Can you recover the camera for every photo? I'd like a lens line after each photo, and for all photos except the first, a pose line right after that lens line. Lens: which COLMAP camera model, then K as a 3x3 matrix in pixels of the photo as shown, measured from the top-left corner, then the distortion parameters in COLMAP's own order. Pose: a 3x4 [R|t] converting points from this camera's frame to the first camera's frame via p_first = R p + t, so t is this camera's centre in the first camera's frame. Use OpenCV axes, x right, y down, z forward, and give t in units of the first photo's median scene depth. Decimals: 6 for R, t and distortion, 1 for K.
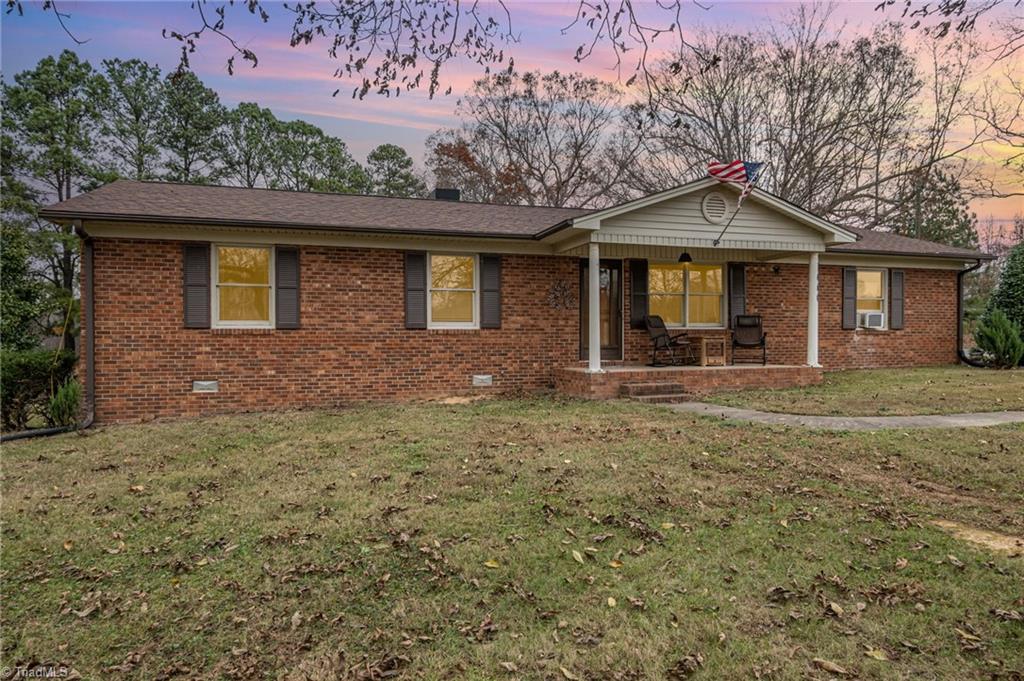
lens RADIAL K [[651.9, 0, 511.9], [0, 651.9, 338.9], [0, 0, 1]] dist [0.009255, 0.001552]
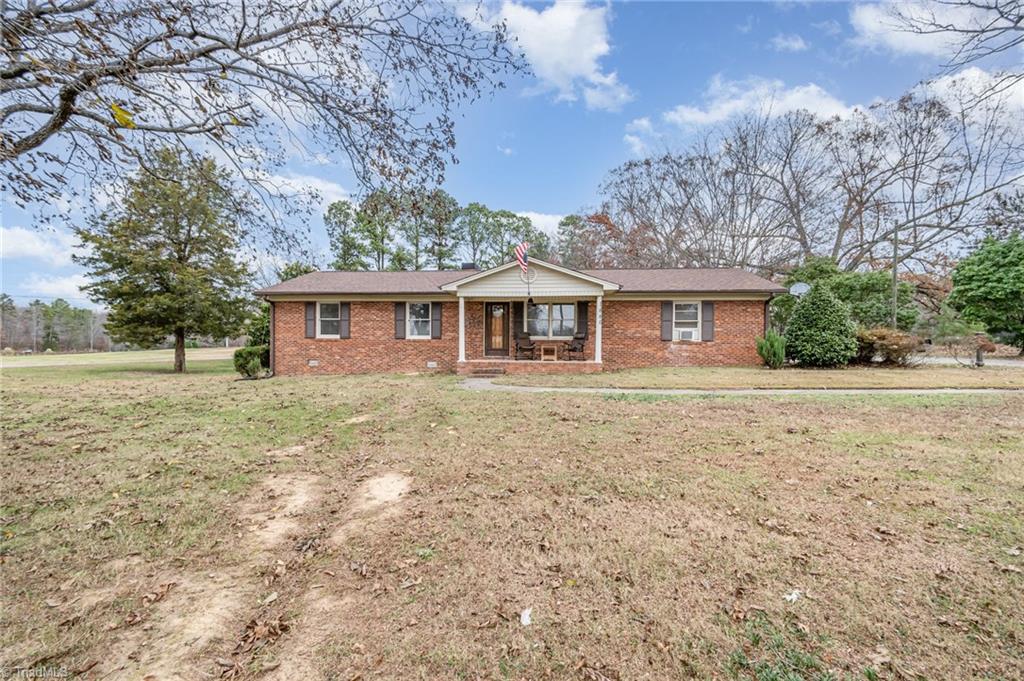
lens RADIAL K [[460.7, 0, 512.2], [0, 460.7, 340.4], [0, 0, 1]] dist [0.007666, -0.003456]
pose [[0.913096, 0.008983, -0.407647, 0.750940], [-0.011299, 0.999931, -0.003274, -0.008939], [0.407589, 0.007596, 0.913134, -0.196089]]
